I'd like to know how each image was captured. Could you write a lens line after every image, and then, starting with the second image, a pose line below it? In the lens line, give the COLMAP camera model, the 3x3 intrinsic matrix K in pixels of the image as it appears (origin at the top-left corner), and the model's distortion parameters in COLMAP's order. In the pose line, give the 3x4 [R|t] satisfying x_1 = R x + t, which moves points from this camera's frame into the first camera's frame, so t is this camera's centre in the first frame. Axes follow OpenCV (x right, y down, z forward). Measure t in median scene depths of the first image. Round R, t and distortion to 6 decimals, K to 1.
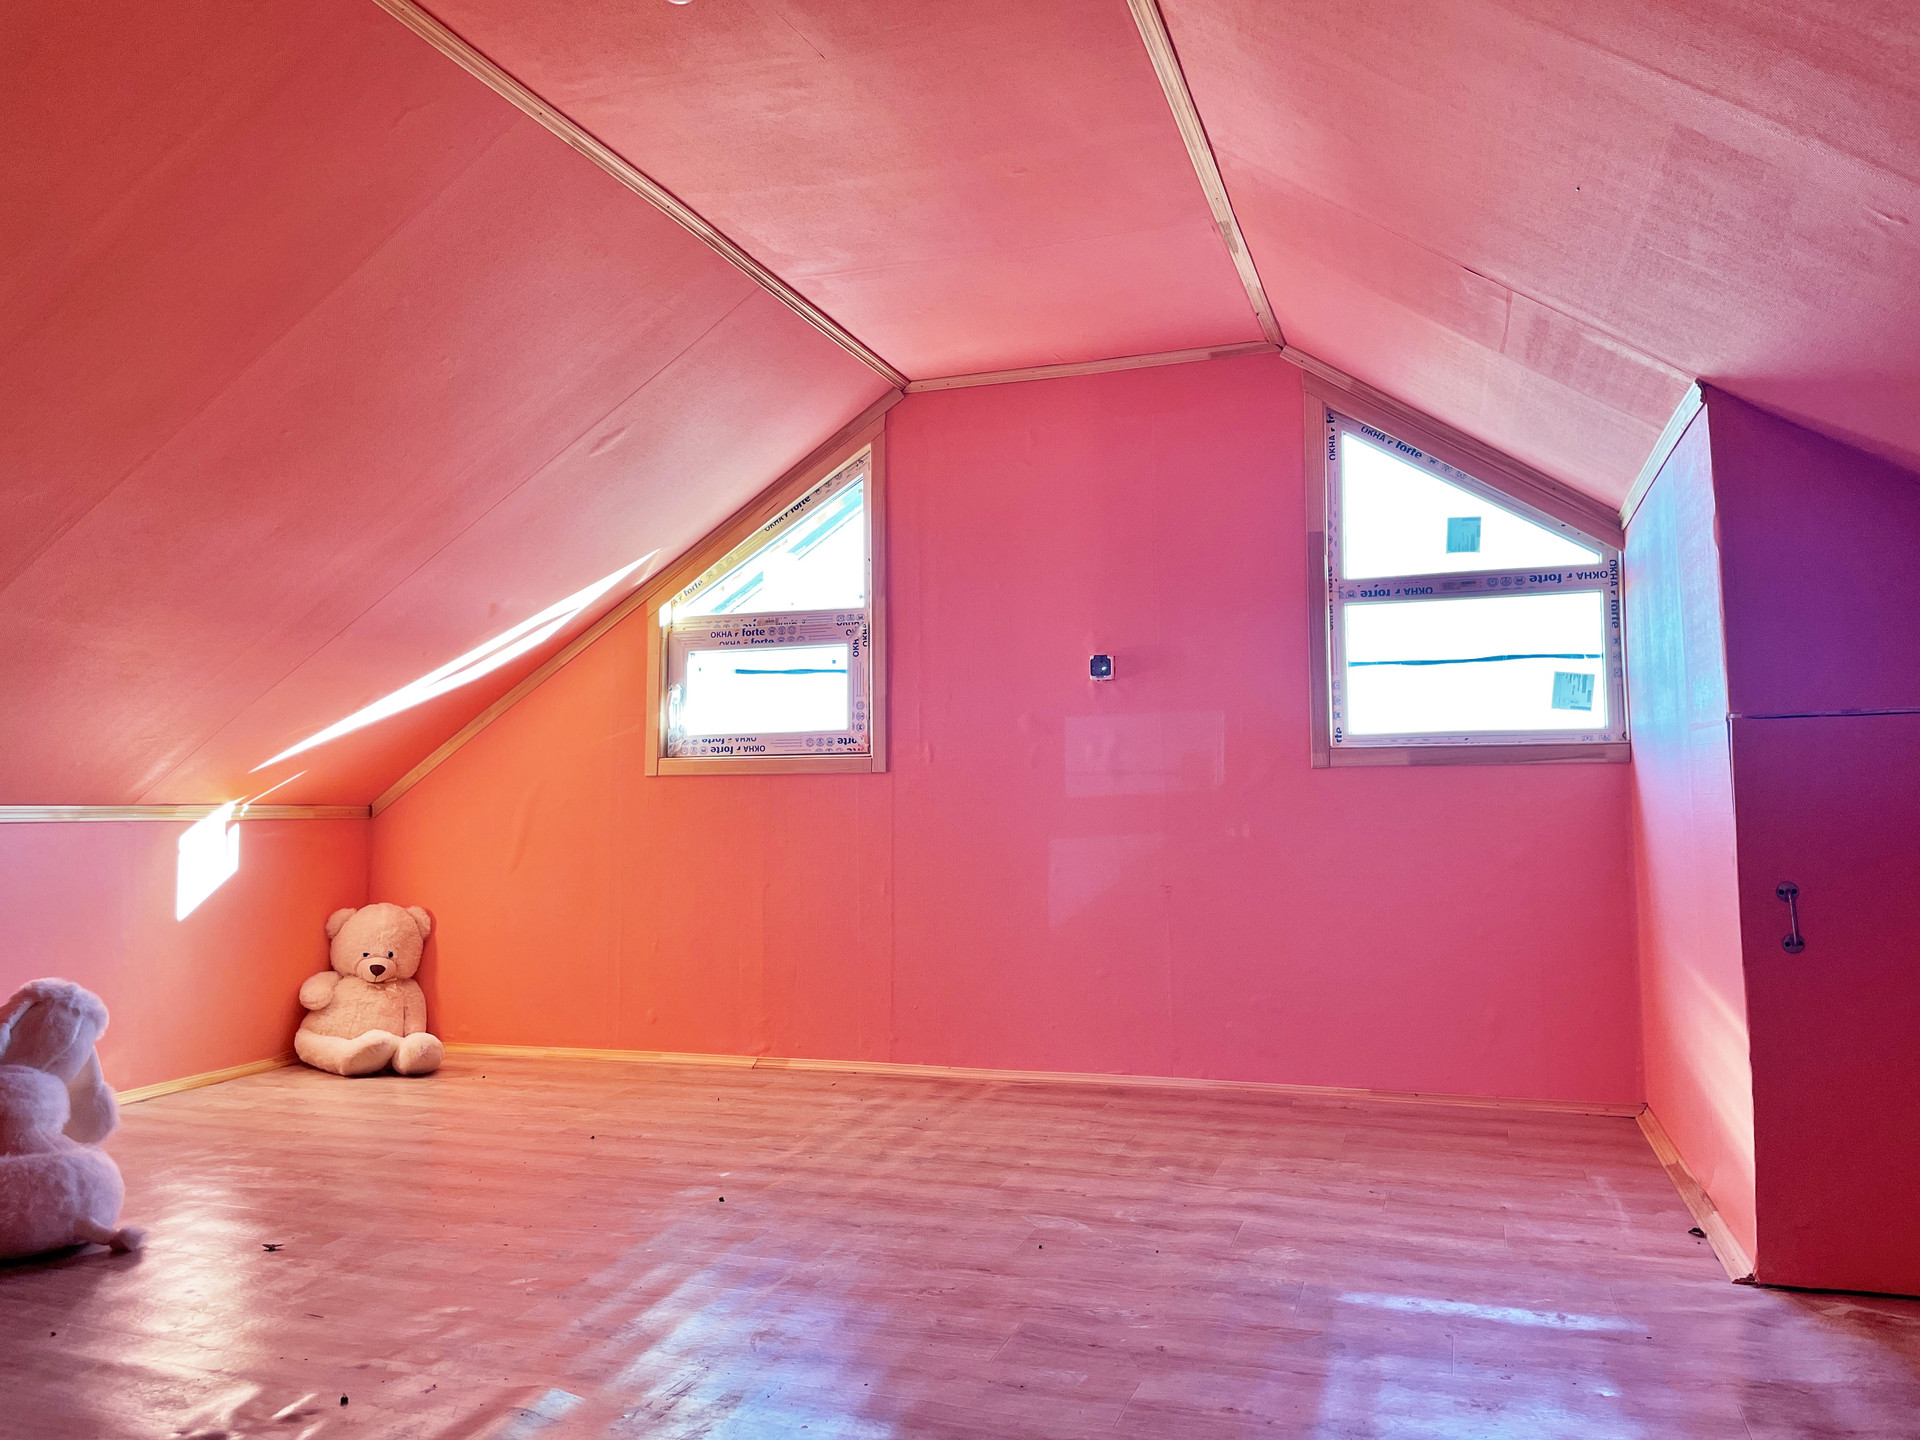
lens RADIAL K [[1484.4, 0, 951.3], [0, 1484.4, 716.1], [0, 0, 1]] dist [0.016703, -0.009230]
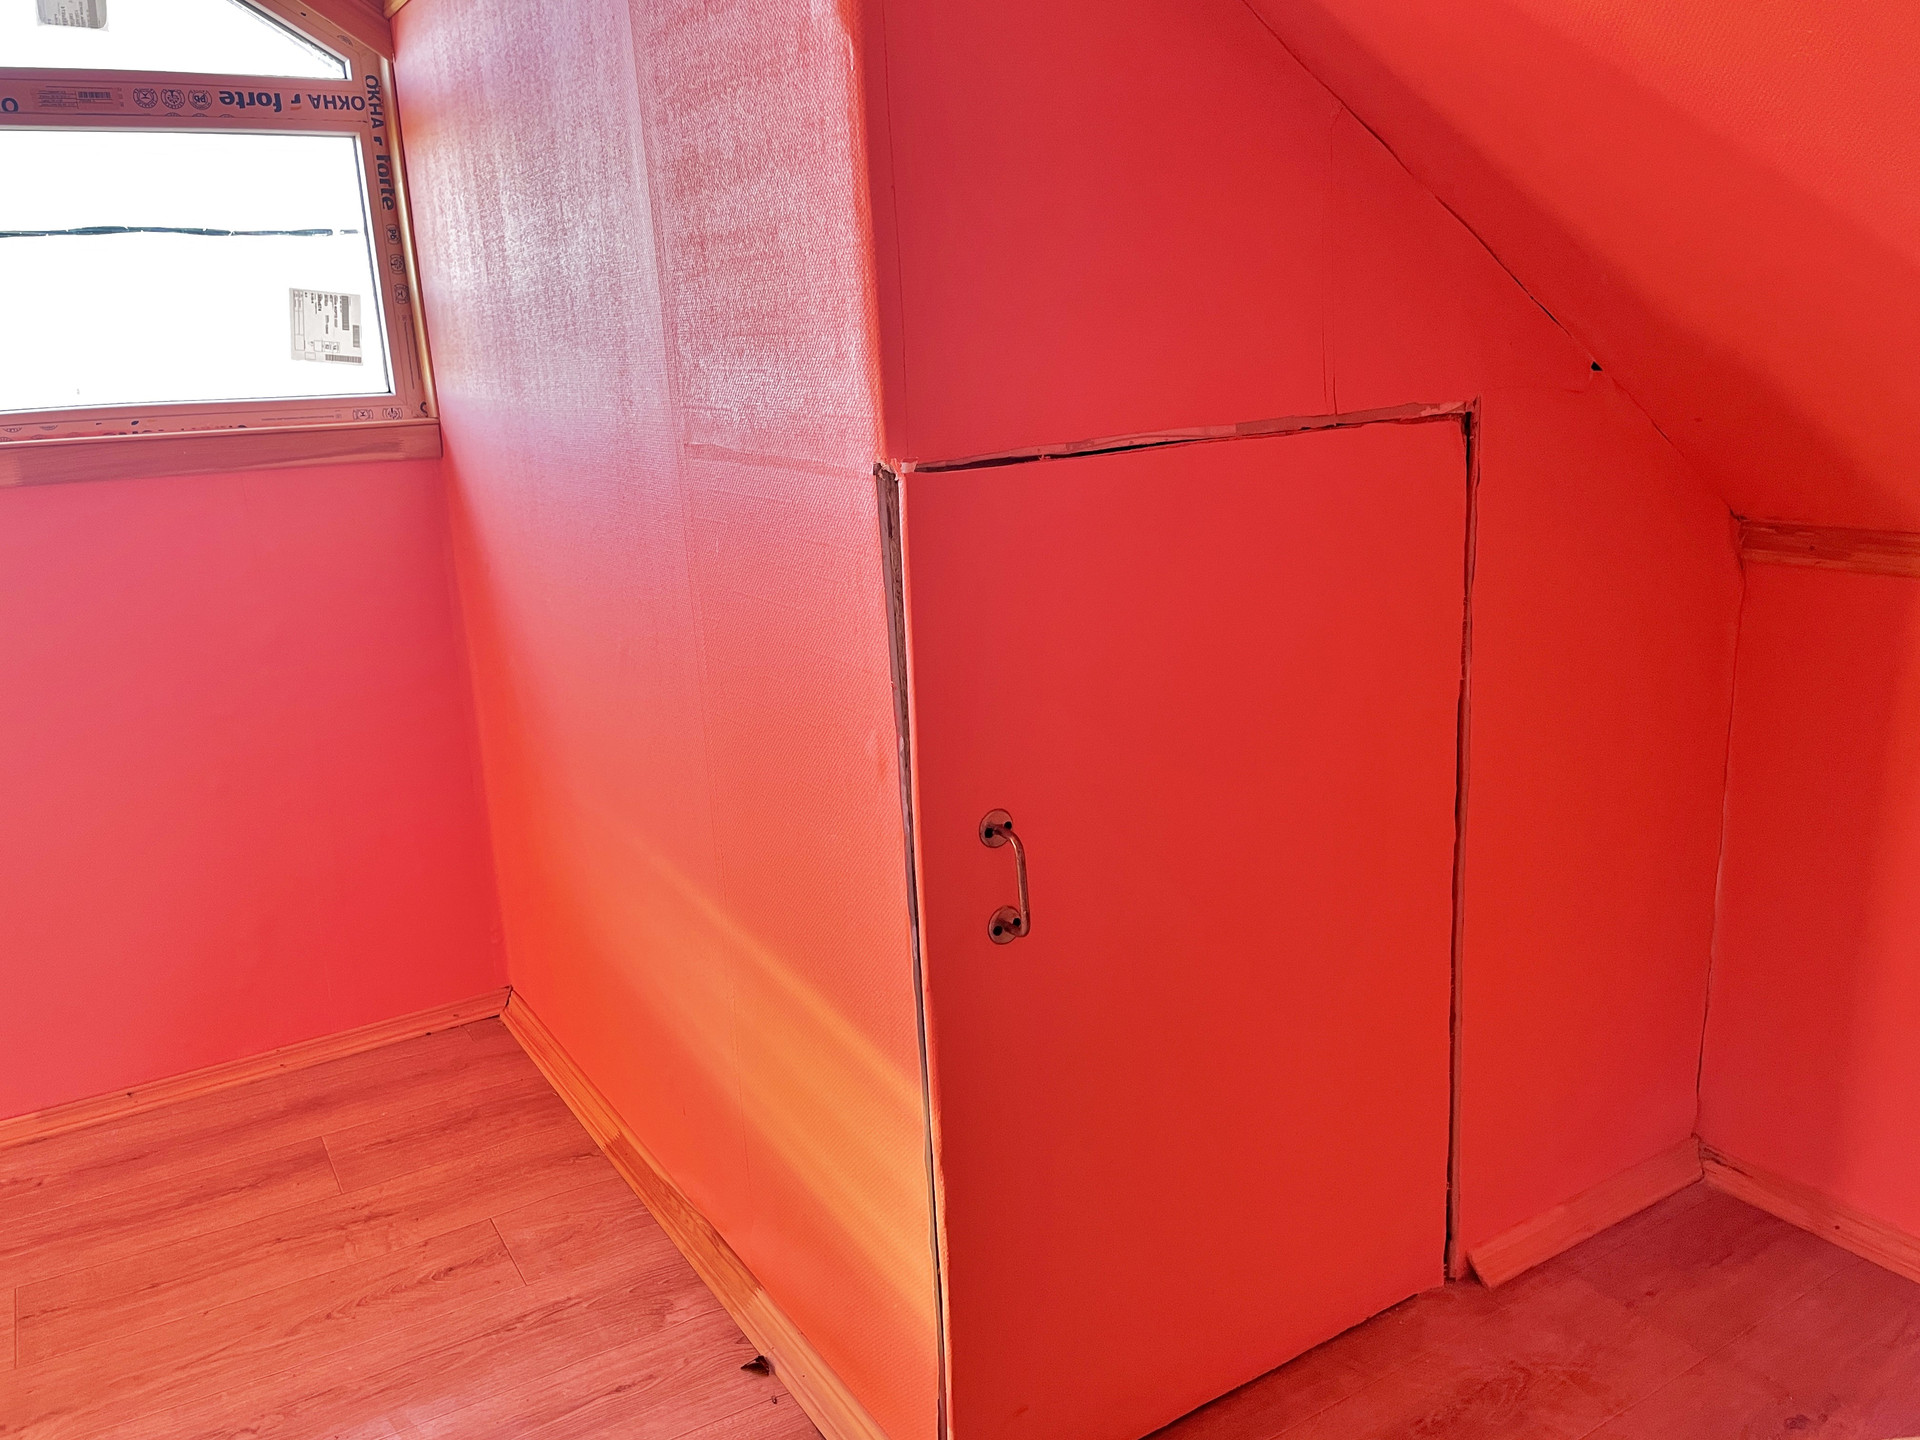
lens RADIAL K [[1484.4, 0, 946.6], [0, 1484.4, 727.8], [0, 0, 1]] dist [0.016703, -0.009230]
pose [[0.644401, -0.204885, 0.736729, 0.168479], [-0.009392, 0.961244, 0.275538, -0.036631], [-0.764630, -0.184476, 0.617503, 0.595736]]
